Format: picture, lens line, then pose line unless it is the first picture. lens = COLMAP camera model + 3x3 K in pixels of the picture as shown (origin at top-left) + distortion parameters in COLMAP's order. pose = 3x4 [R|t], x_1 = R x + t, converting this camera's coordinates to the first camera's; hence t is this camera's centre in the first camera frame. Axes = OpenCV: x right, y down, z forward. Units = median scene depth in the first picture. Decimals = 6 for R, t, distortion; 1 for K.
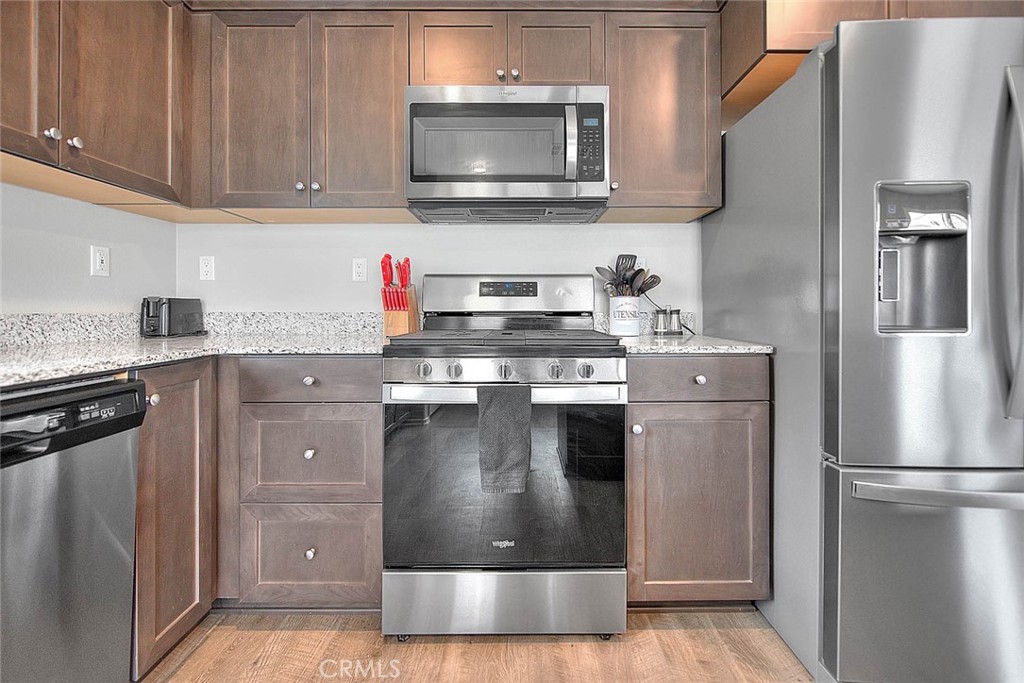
lens RADIAL K [[425.9, 0, 513.2], [0, 425.9, 307.7], [0, 0, 1]] dist [-0.001727, -0.000586]
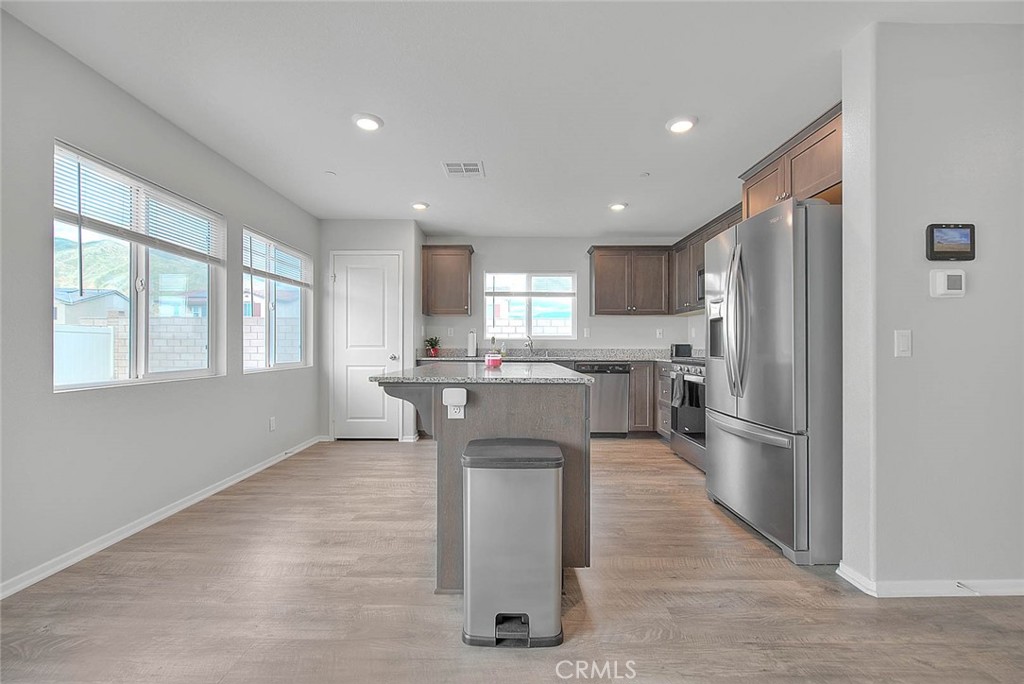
lens RADIAL K [[421.5, 0, 500.0], [0, 421.5, 345.5], [0, 0, 1]] dist [-0.002366, -0.000403]
pose [[-0.028141, -0.001323, -0.999603, 2.488196], [0.000443, 0.999999, -0.001336, -0.012305], [0.999604, -0.000480, -0.028140, -0.163872]]
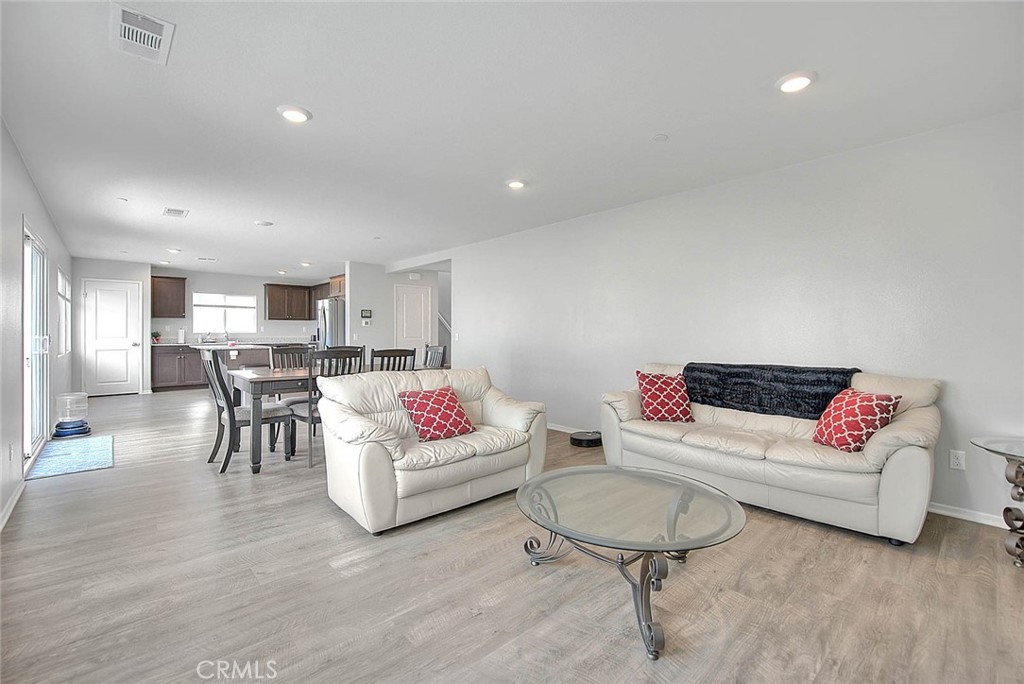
lens RADIAL K [[447.6, 0, 518.2], [0, 447.6, 332.5], [0, 0, 1]] dist [0.001552, -0.000182]
pose [[0.671726, 0.002438, -0.740796, 6.570368], [0.000641, 0.999992, 0.003873, -0.093955], [0.740799, -0.003077, 0.671719, -1.226446]]
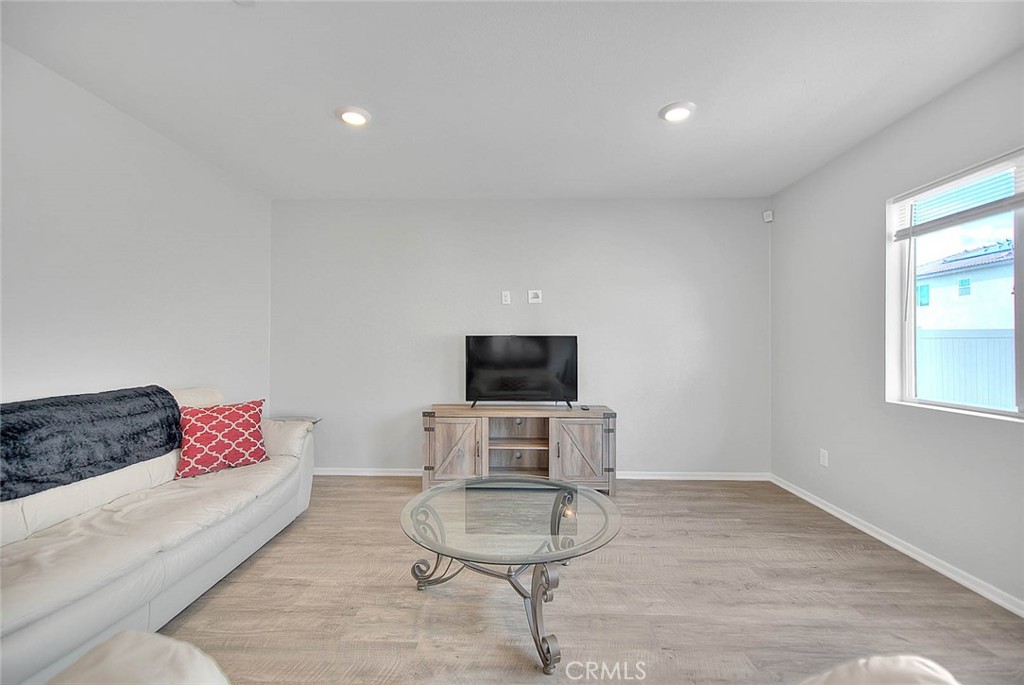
lens RADIAL K [[413.2, 0, 507.0], [0, 413.2, 346.7], [0, 0, 1]] dist [-0.002691, -0.000678]
pose [[0.030604, -0.001086, 0.999531, 4.527749], [-0.008797, 0.999960, 0.001356, -0.086870], [-0.999493, -0.008834, 0.030593, -0.103723]]
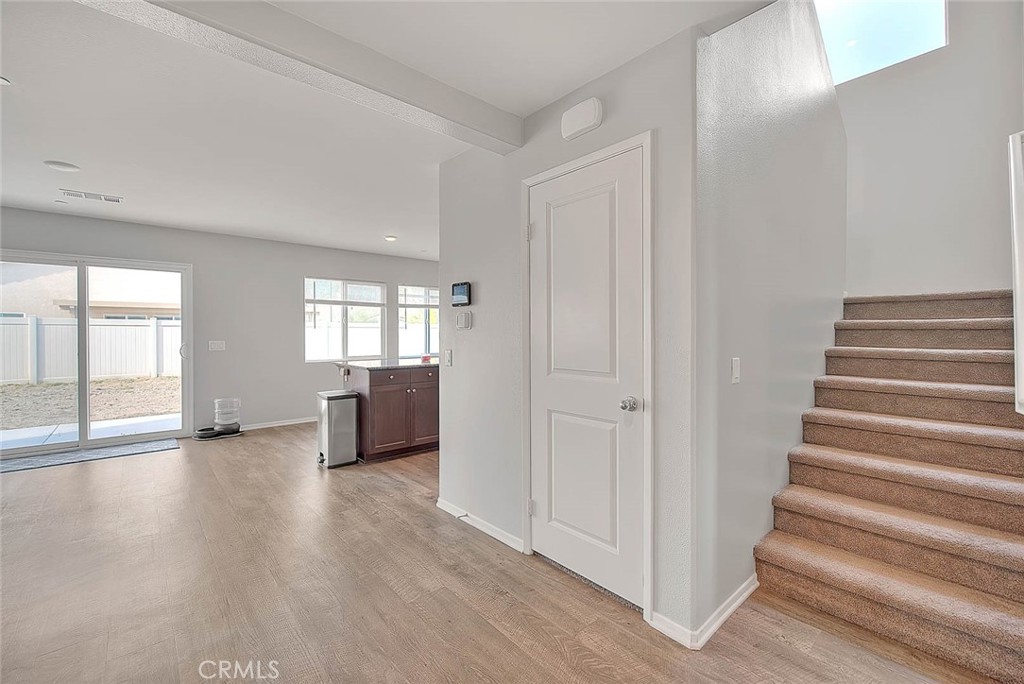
lens RADIAL K [[418.6, 0, 500.3], [0, 418.6, 338.3], [0, 0, 1]] dist [-0.000826, -0.000274]
pose [[-0.764015, 0.009226, -0.645132, 2.331562], [0.001946, 0.999926, 0.011996, -0.130299], [0.645195, 0.007909, -0.763977, 2.542520]]
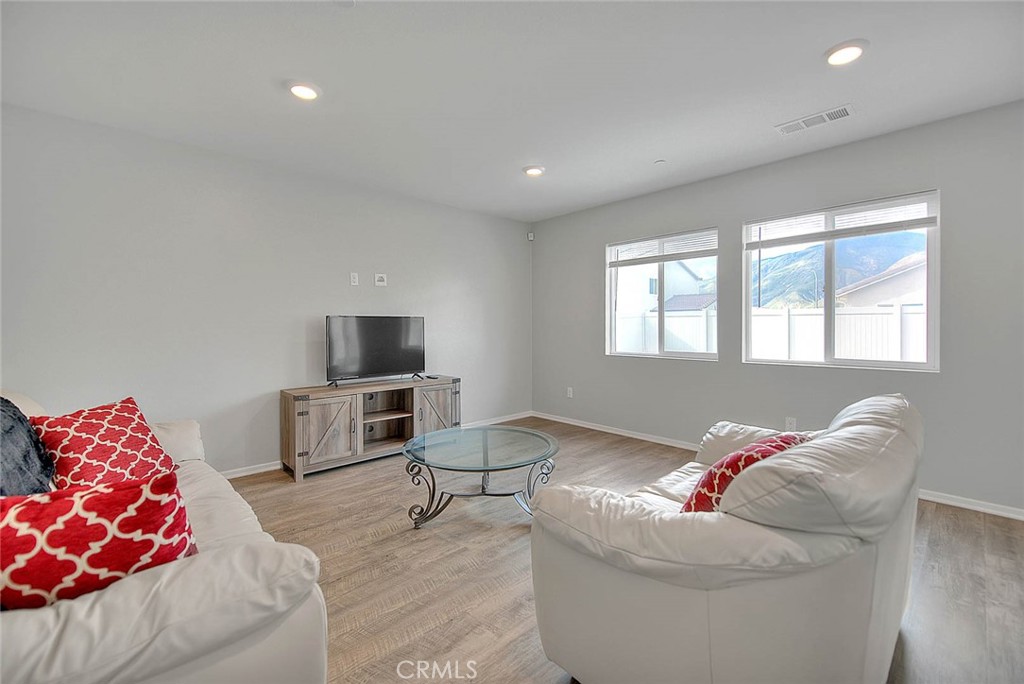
lens RADIAL K [[421.6, 0, 524.1], [0, 421.6, 330.0], [0, 0, 1]] dist [-0.000573, -0.000324]
pose [[-0.686944, -0.004731, 0.726695, 4.390100], [-0.000103, 0.999979, 0.006413, -0.078685], [-0.726710, 0.004331, -0.686930, 0.986929]]
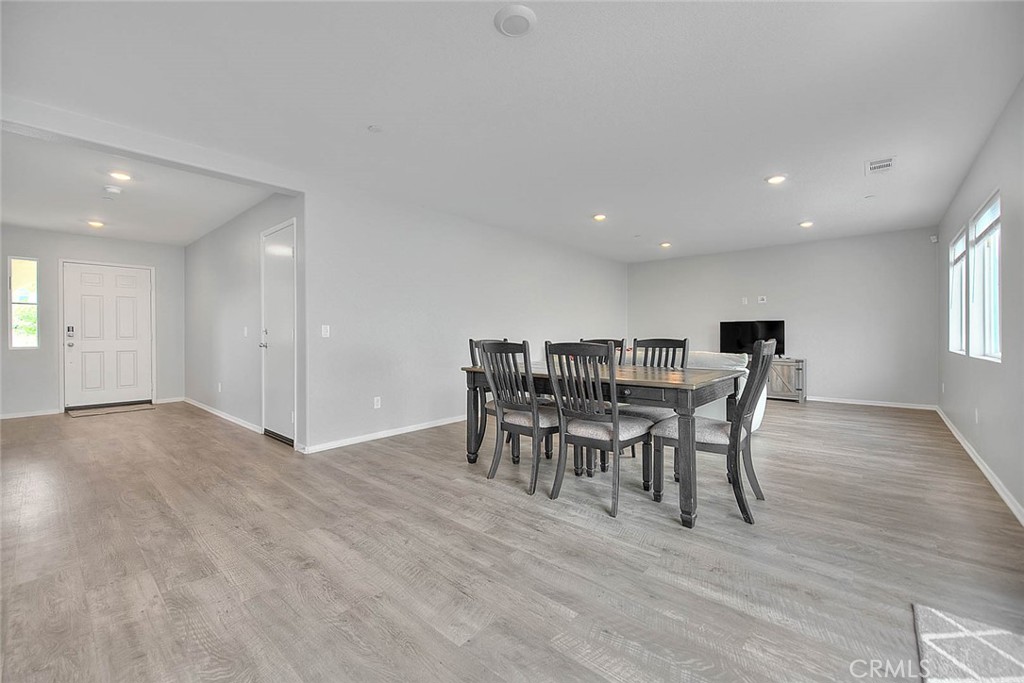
lens RADIAL K [[413.2, 0, 507.0], [0, 413.2, 345.7], [0, 0, 1]] dist [-0.002691, -0.000678]
pose [[0.668070, -0.024180, 0.743705, 1.706948], [0.000758, 0.999494, 0.031815, -0.019828], [-0.744098, -0.020690, 0.667750, -1.139783]]
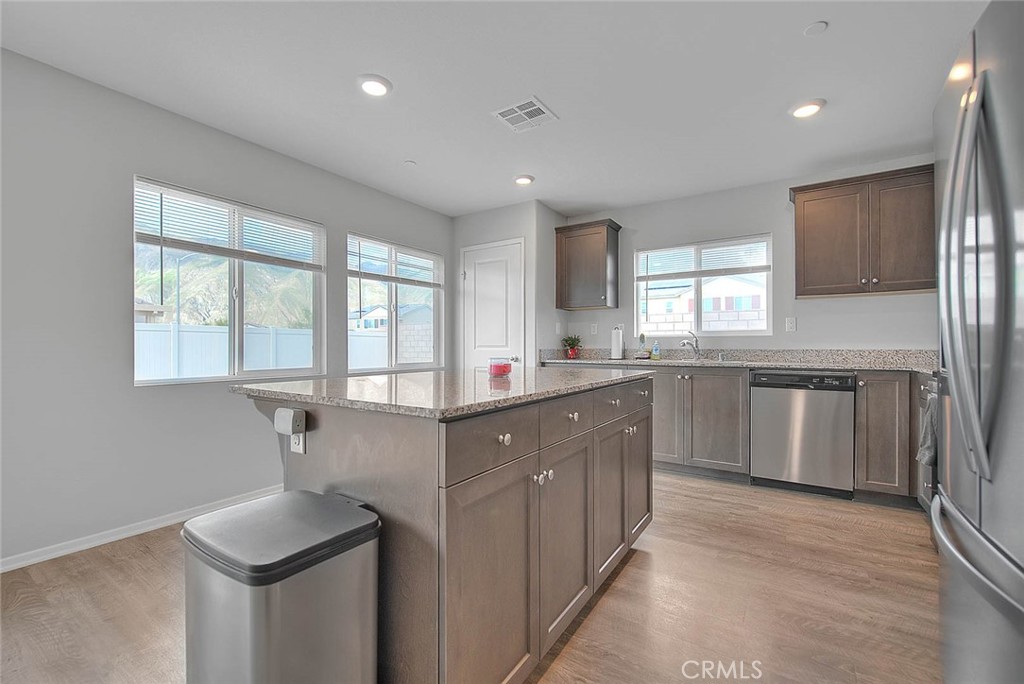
lens RADIAL K [[428.3, 0, 506.0], [0, 428.3, 344.7], [0, 0, 1]] dist [-0.002417, -0.000317]
pose [[-0.561168, -0.001425, -0.827701, 1.754057], [0.003209, 0.999987, -0.003897, -0.010955], [0.827696, -0.004843, -0.561156, 0.478620]]
